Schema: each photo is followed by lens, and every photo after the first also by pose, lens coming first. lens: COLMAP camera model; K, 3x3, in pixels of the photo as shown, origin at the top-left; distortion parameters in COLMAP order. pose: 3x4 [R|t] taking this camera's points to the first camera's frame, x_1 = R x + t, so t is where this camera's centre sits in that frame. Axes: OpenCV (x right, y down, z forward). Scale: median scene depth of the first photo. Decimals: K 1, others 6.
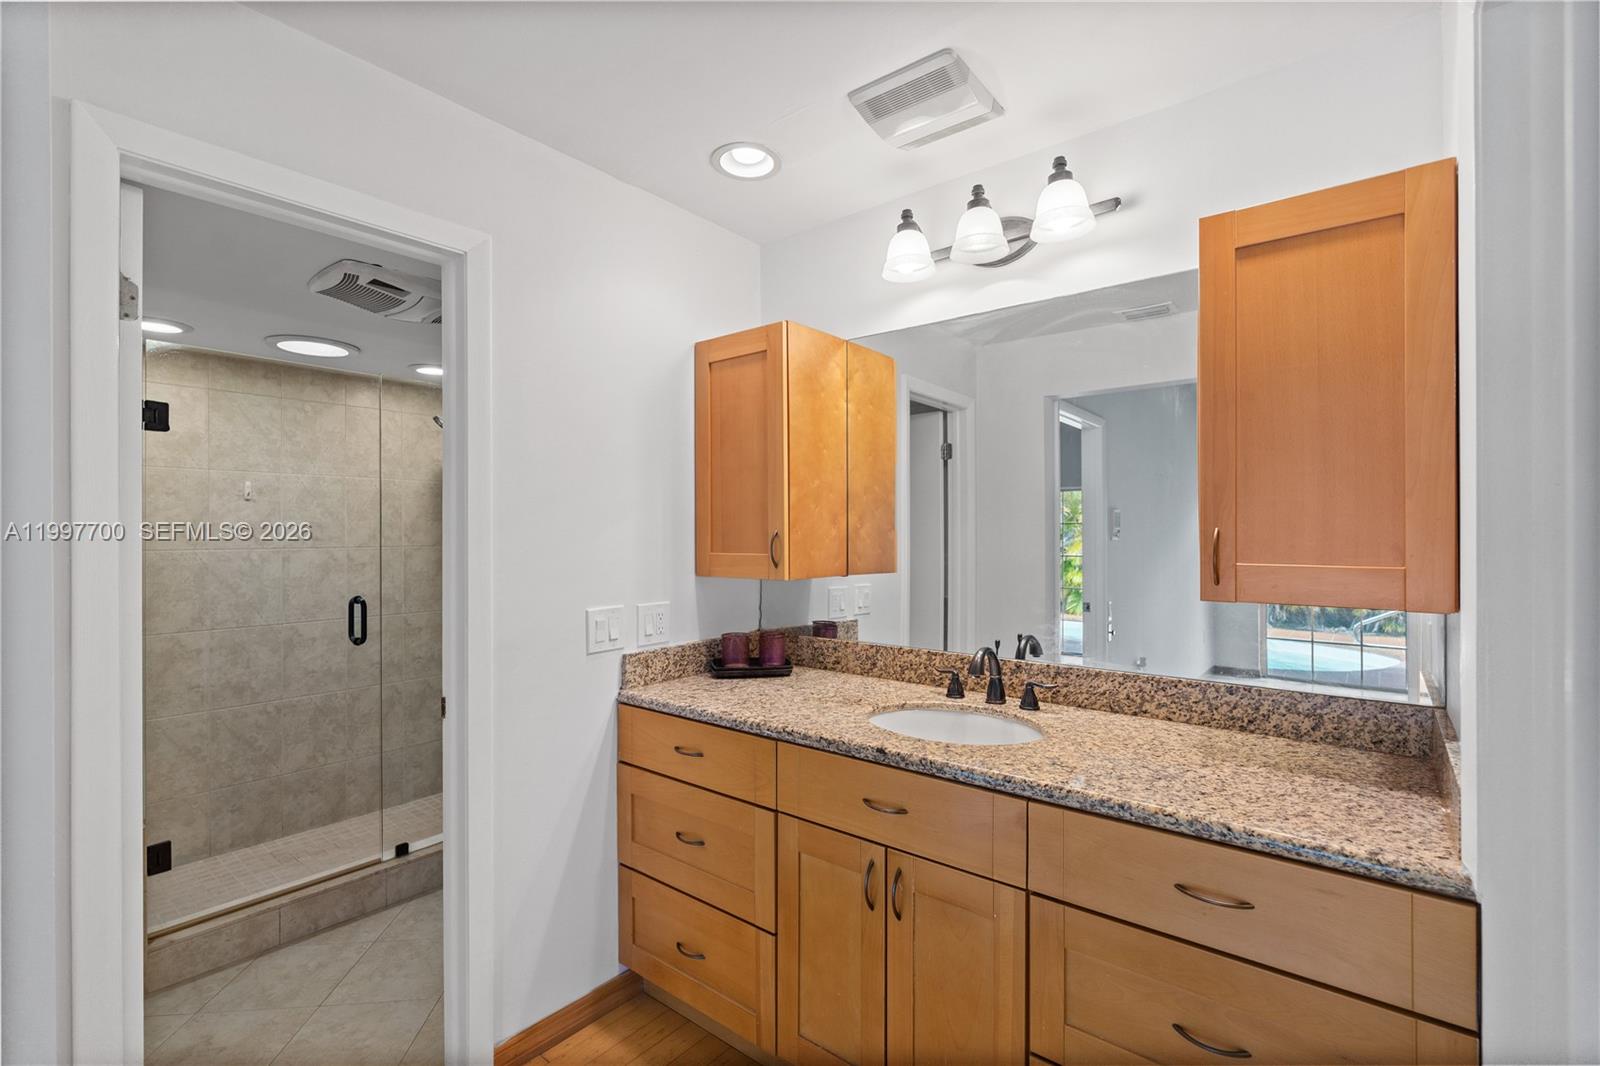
lens RADIAL K [[728.0, 0, 800.3], [0, 728.0, 527.7], [0, 0, 1]] dist [-0.000557, 0.000423]
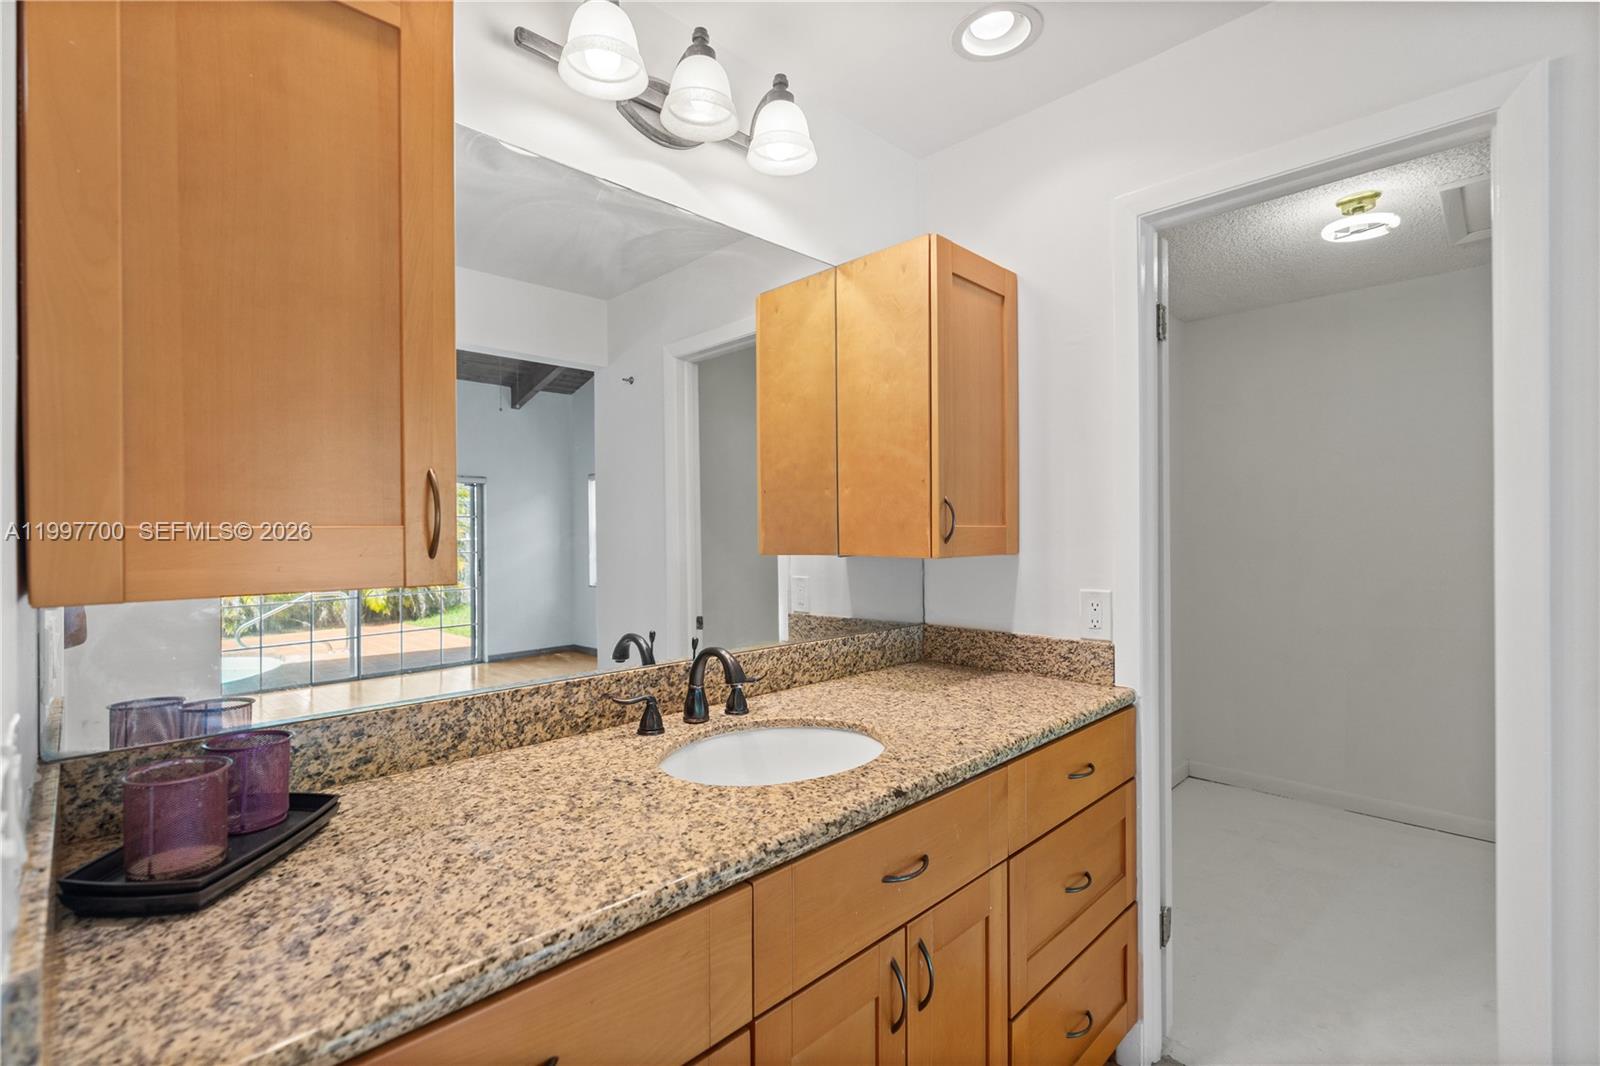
lens RADIAL K [[728.0, 0, 800.3], [0, 728.0, 527.7], [0, 0, 1]] dist [-0.000557, 0.000423]
pose [[0.114277, 0.005947, 0.993431, -0.517314], [0.000975, 0.999981, -0.006098, 0.047862], [-0.993448, 0.001665, 0.114269, 0.879079]]
